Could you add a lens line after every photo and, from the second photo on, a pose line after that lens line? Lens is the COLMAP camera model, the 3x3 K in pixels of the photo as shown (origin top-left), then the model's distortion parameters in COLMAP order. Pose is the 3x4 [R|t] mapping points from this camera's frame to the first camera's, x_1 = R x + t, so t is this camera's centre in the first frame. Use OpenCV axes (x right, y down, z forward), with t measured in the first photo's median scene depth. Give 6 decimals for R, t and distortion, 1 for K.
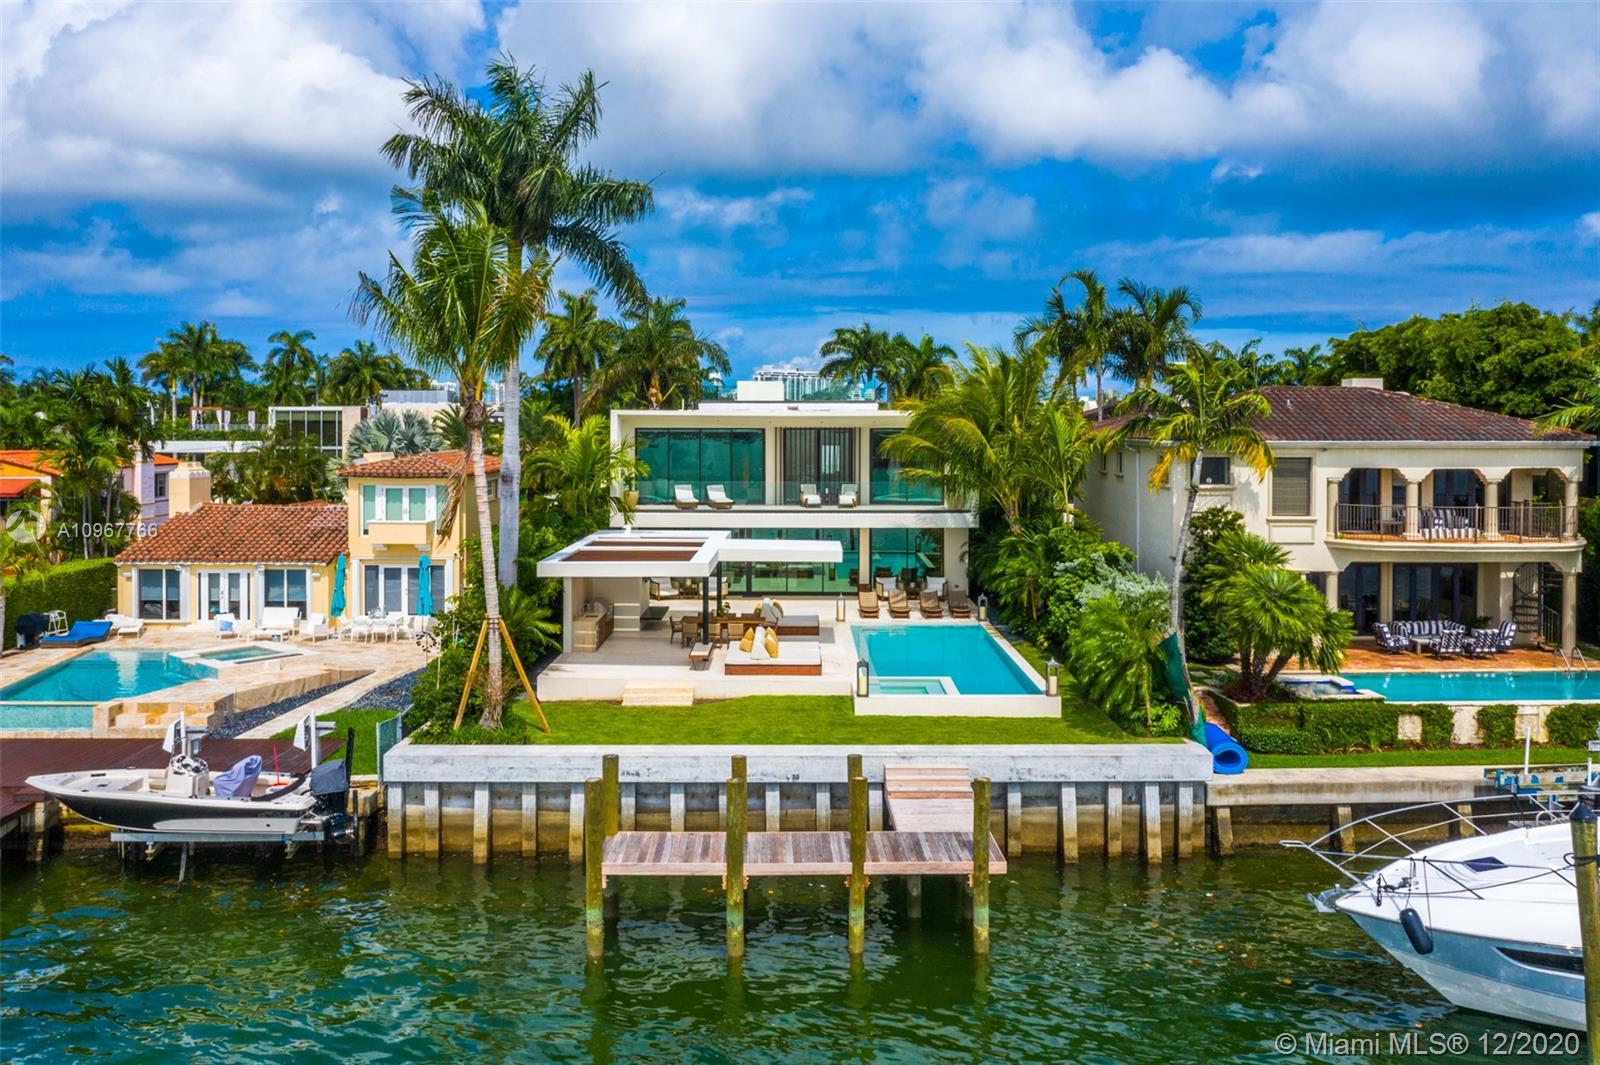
lens RADIAL K [[1292.6, 0, 801.2], [0, 1292.6, 487.9], [0, 0, 1]] dist [-0.005715, -0.006500]
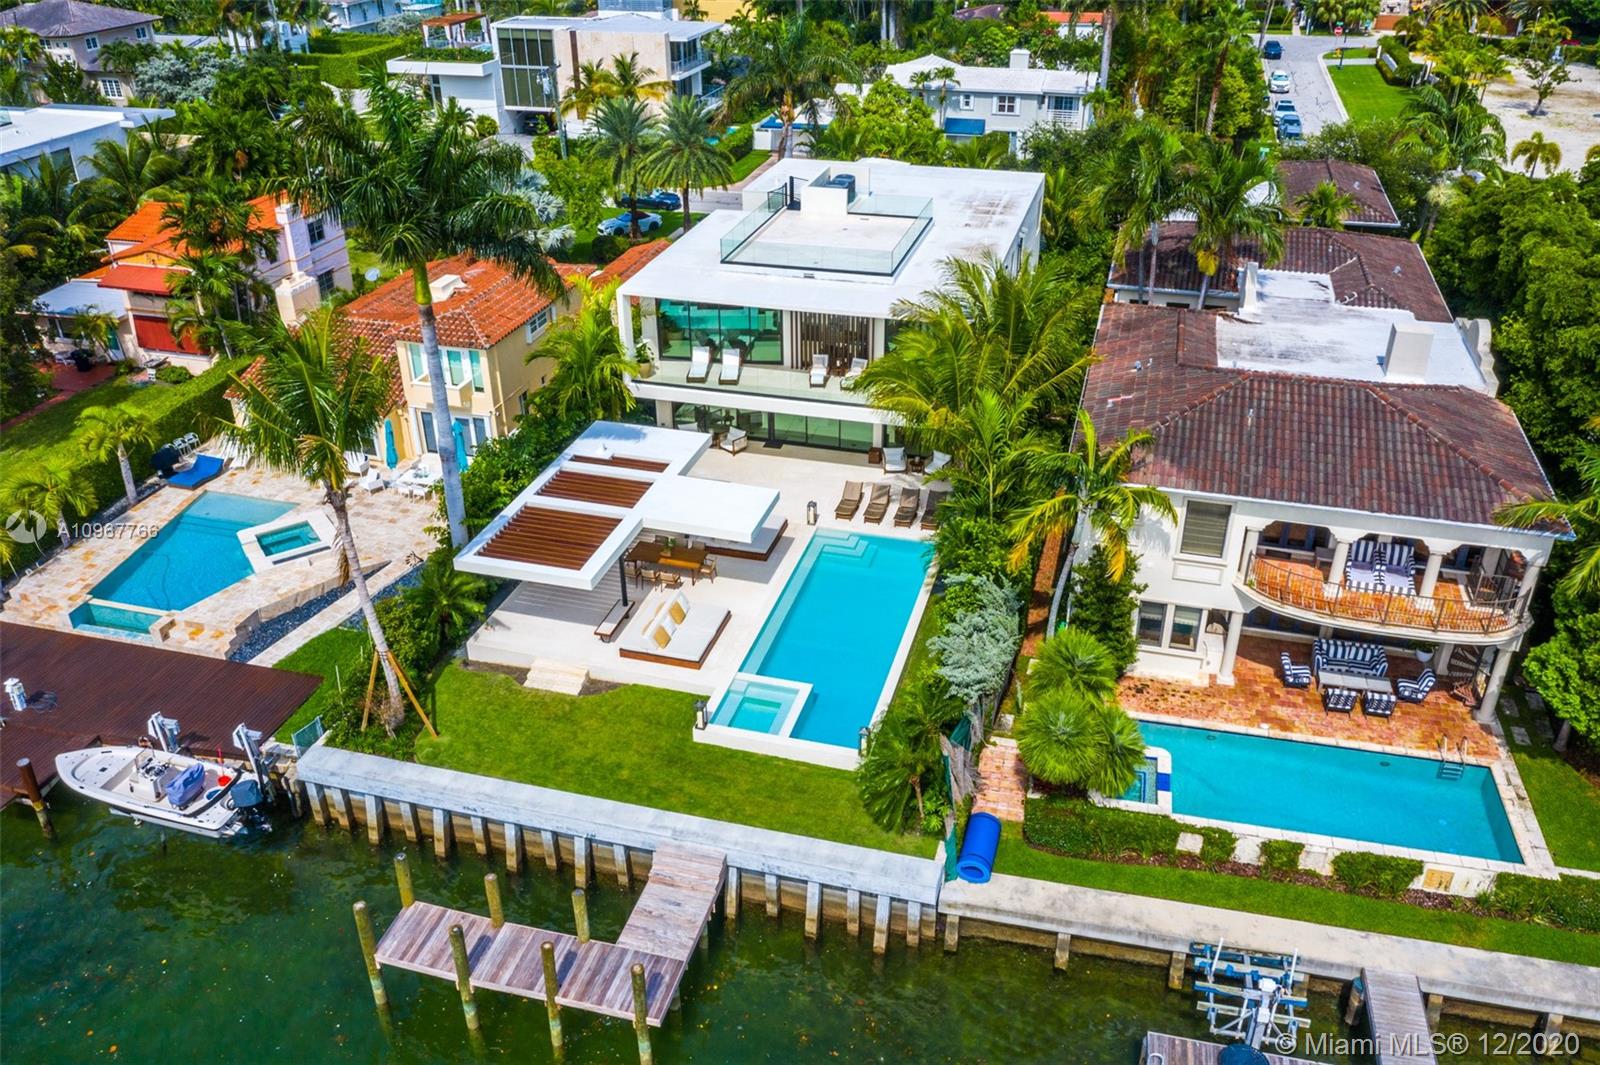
lens RADIAL K [[1238.0, 0, 799.4], [0, 1238.0, 564.1], [0, 0, 1]] dist [-0.008974, -0.000398]
pose [[0.961108, 0.134410, -0.241257, 0.362747], [-0.004848, 0.881653, 0.471874, -0.466090], [0.276130, -0.452353, 0.848015, 0.156140]]
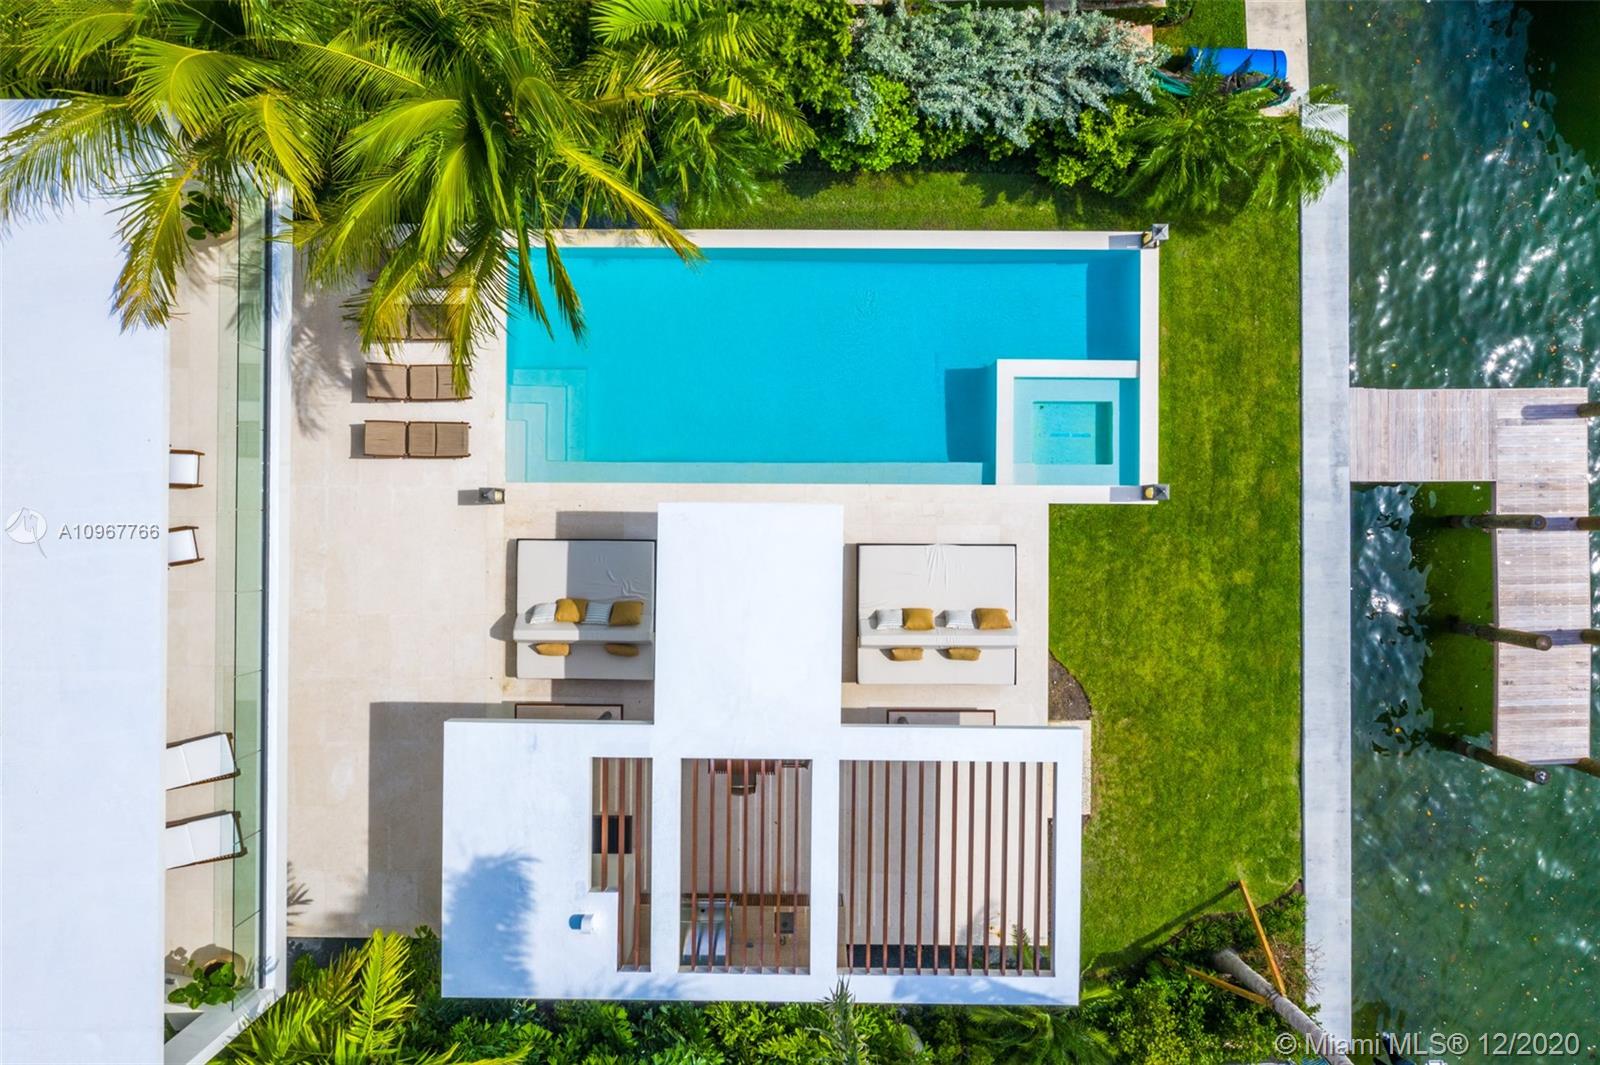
lens RADIAL K [[1284.1, 0, 810.4], [0, 1284.1, 515.0], [0, 0, 1]] dist [0.001309, -0.003991]
pose [[0.003501, -0.999881, 0.015028, 0.018582], [0.062532, 0.015218, 0.997927, -0.578210], [-0.998037, -0.002554, 0.062577, 1.118297]]
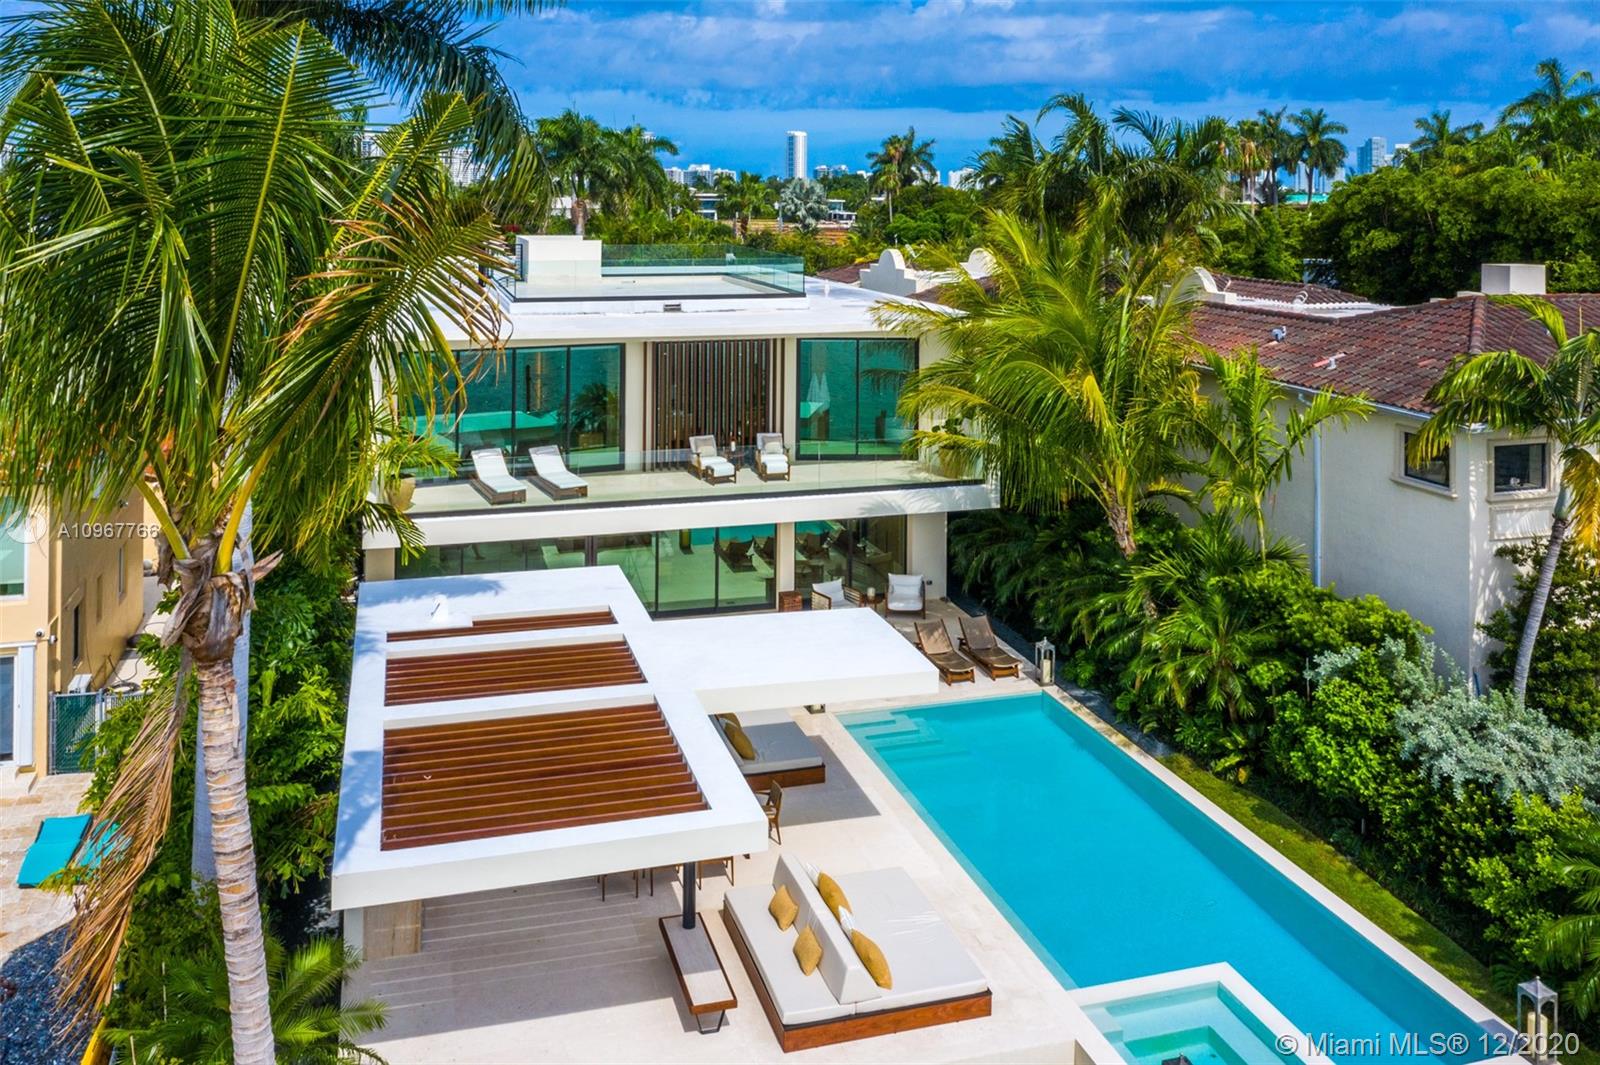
lens RADIAL K [[1347.1, 0, 798.0], [0, 1347.1, 204.7], [0, 0, 1]] dist [-0.010637, 0.005133]
pose [[0.959019, -0.000786, 0.283341, -0.188771], [0.011844, 0.999233, -0.037316, -0.125887], [-0.283095, 0.039143, 0.958293, 0.584109]]
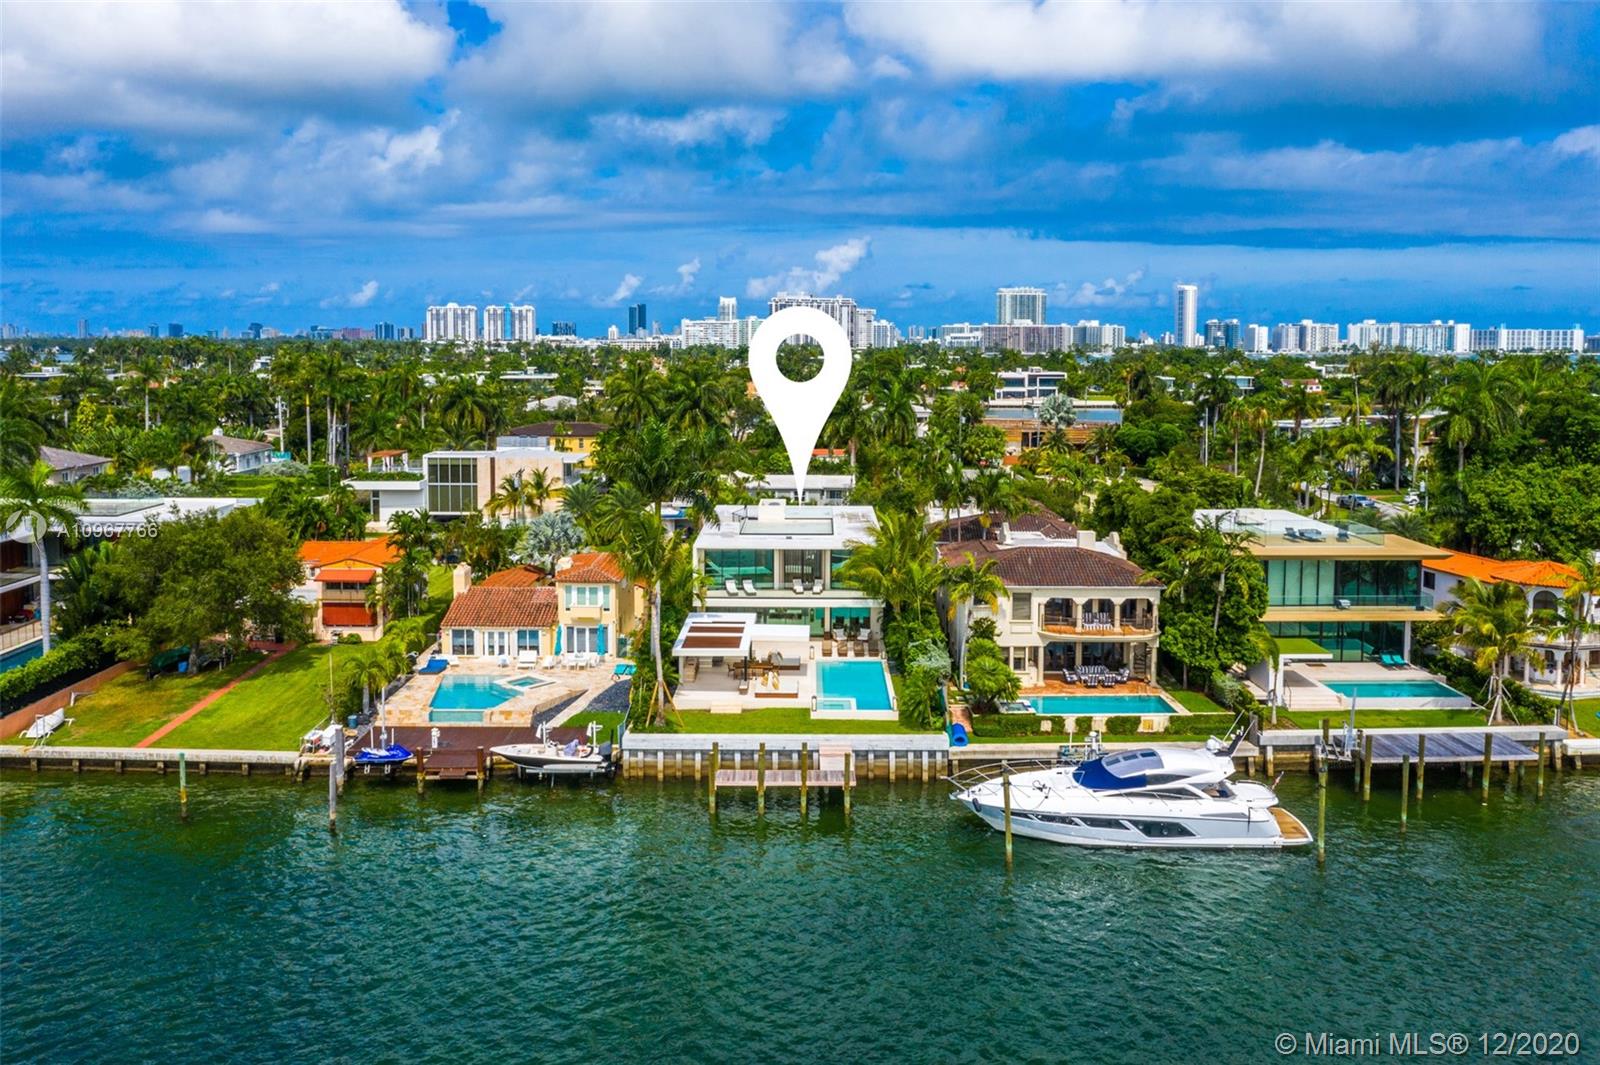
lens RADIAL K [[1284.1, 0, 810.4], [0, 1284.1, 515.0], [0, 0, 1]] dist [0.001309, -0.003991]
pose [[0.999984, 0.004117, -0.003949, 0.046876], [-0.003755, 0.996142, 0.087679, -0.384297], [0.004295, -0.087663, 0.996141, -1.249430]]
